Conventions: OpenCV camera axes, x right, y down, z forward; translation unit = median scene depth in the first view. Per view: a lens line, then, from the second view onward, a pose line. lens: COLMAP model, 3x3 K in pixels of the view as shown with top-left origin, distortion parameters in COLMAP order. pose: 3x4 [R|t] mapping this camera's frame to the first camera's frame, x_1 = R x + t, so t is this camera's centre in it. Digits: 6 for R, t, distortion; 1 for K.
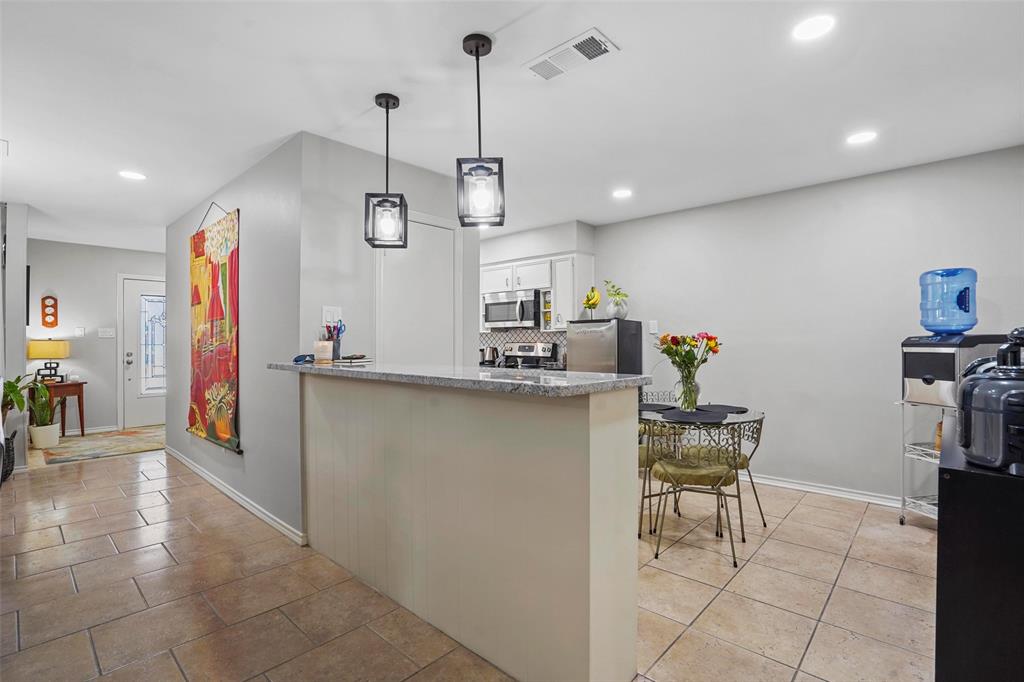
lens RADIAL K [[479.8, 0, 512.0], [0, 479.8, 341.0], [0, 0, 1]] dist [-0.057130, 0.023077]
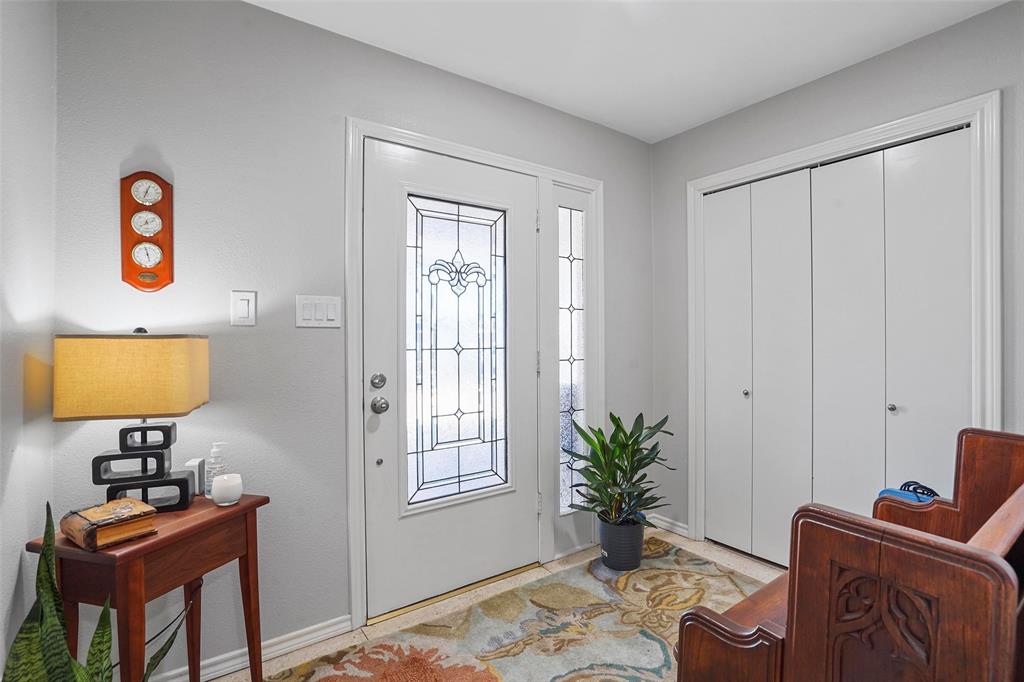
lens RADIAL K [[479.8, 0, 512.0], [0, 479.8, 341.0], [0, 0, 1]] dist [-0.057130, 0.023077]
pose [[0.975228, 0.000910, -0.221200, -0.738823], [0.000706, 0.999974, 0.007226, -0.000602], [0.221200, -0.007203, 0.975202, 0.789892]]
